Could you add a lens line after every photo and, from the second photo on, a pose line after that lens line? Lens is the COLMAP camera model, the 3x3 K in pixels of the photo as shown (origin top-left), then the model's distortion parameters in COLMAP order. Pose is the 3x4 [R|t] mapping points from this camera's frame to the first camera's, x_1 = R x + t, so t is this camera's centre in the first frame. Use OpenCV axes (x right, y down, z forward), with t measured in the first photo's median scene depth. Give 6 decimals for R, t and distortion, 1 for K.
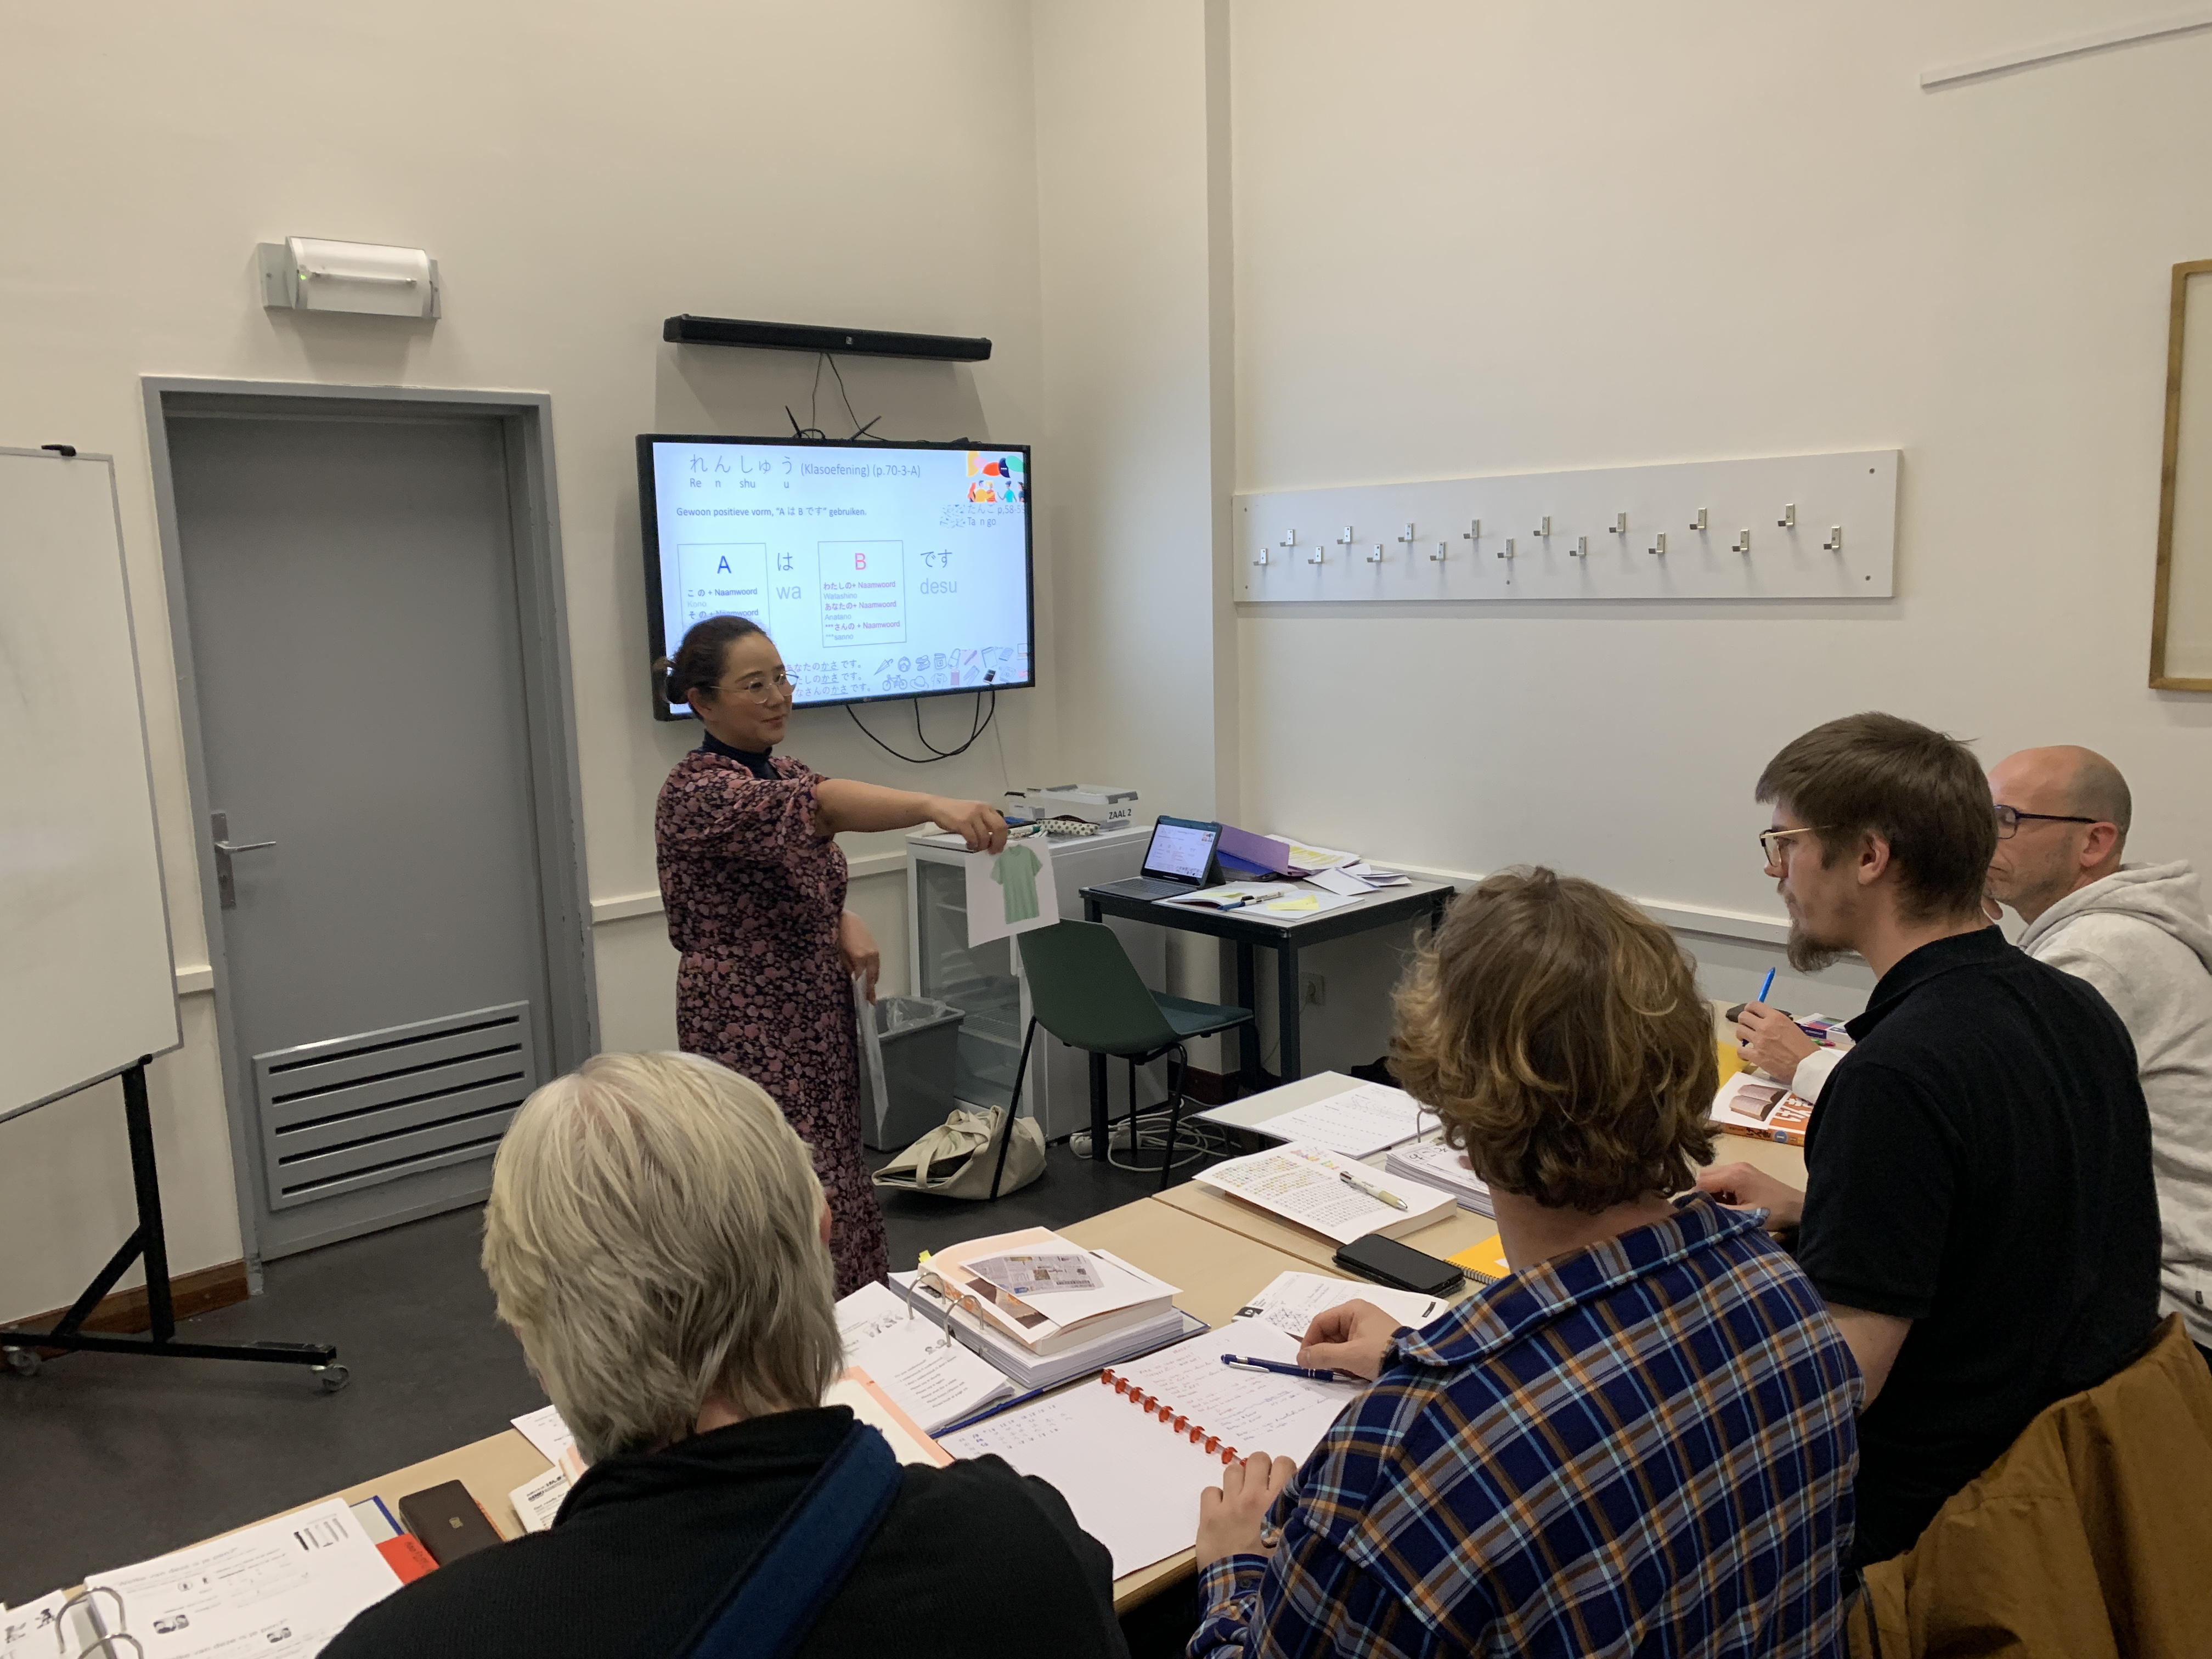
lens RADIAL K [[1750.3, 0, 1106.0], [0, 1750.3, 829.5], [0, 0, 1]] dist [-0.003852, 0.005797]
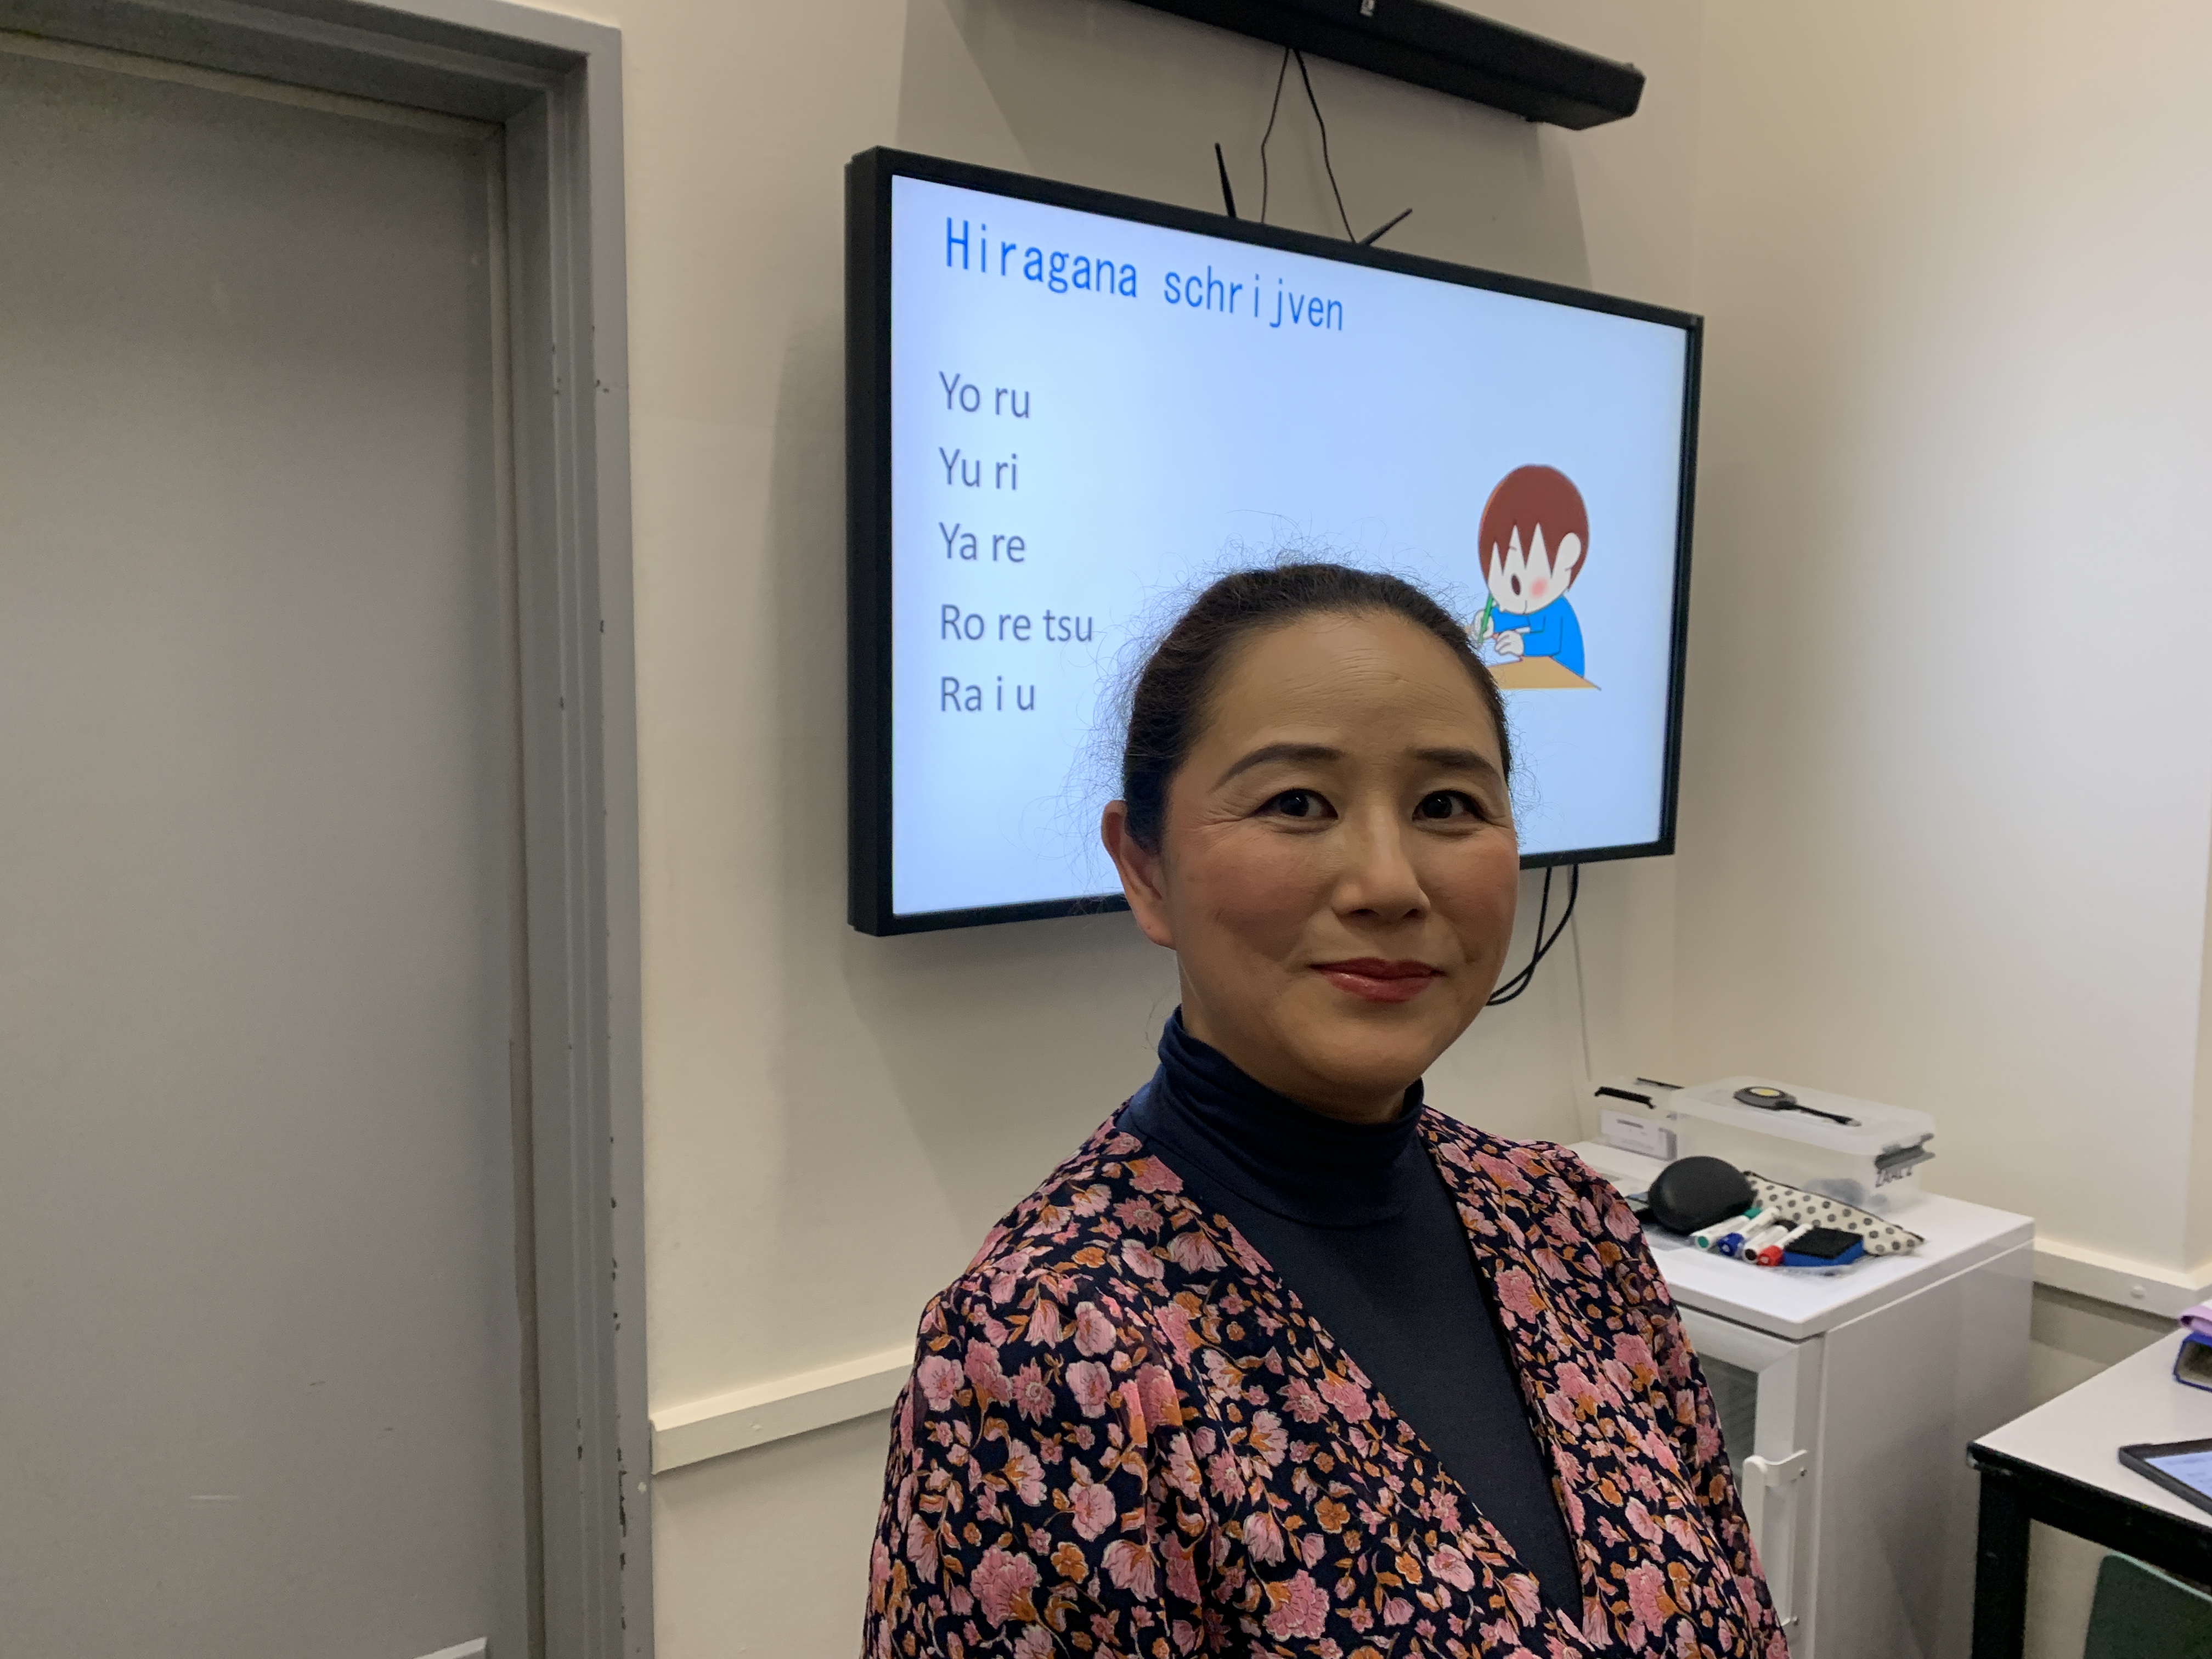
lens RADIAL K [[1750.3, 0, 1106.0], [0, 1750.3, 829.5], [0, 0, 1]] dist [-0.003852, 0.005797]
pose [[0.995188, 0.048190, -0.085318, -0.176560], [-0.051999, 0.997721, -0.043008, -0.072785], [0.083051, 0.047237, 0.995425, 0.645350]]
